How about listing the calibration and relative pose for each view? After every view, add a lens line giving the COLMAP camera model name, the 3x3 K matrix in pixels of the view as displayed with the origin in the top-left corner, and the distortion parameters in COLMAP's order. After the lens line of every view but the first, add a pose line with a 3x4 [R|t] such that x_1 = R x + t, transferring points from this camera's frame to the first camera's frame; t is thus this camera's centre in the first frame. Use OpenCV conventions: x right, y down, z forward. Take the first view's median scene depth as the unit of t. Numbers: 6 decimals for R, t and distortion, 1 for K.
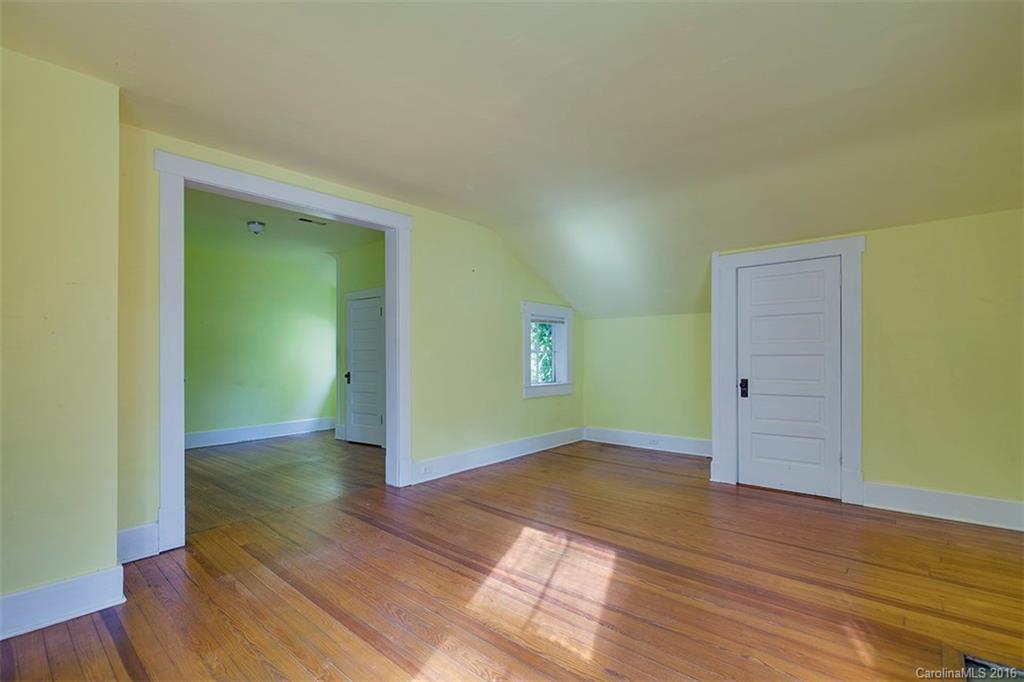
lens RADIAL K [[462.6, 0, 511.7], [0, 462.6, 355.4], [0, 0, 1]] dist [0.002921, 0.000107]
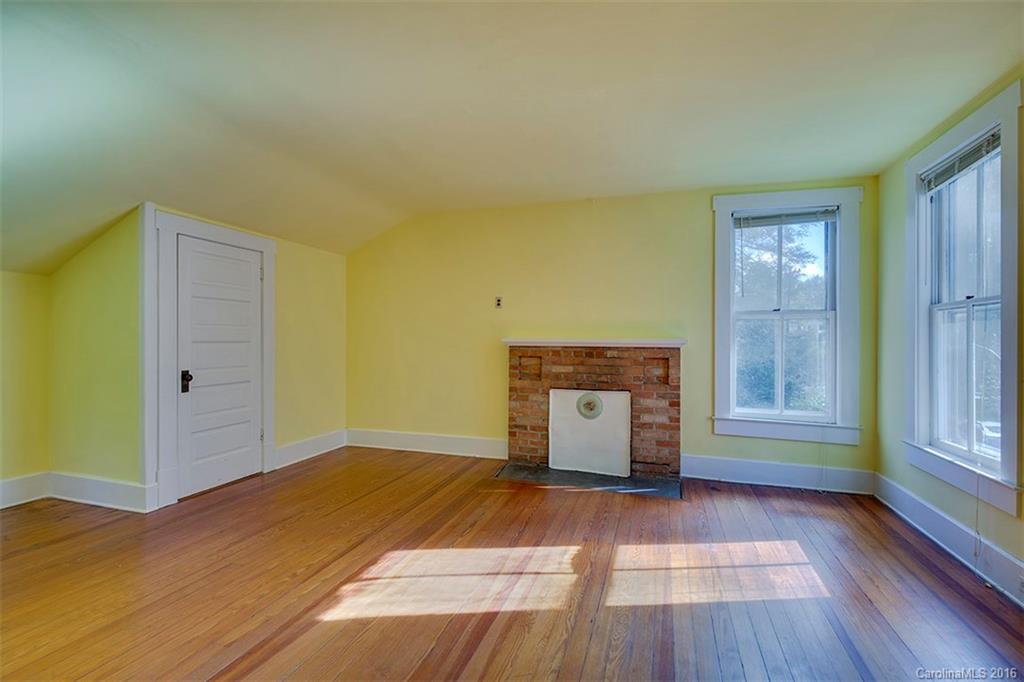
lens RADIAL K [[462.6, 0, 511.7], [0, 462.6, 355.4], [0, 0, 1]] dist [0.002921, 0.000107]
pose [[-0.389630, -0.021485, 0.920721, -0.598690], [-0.000943, 0.999737, 0.022930, 0.005425], [-0.920971, 0.008066, -0.389548, 0.967001]]
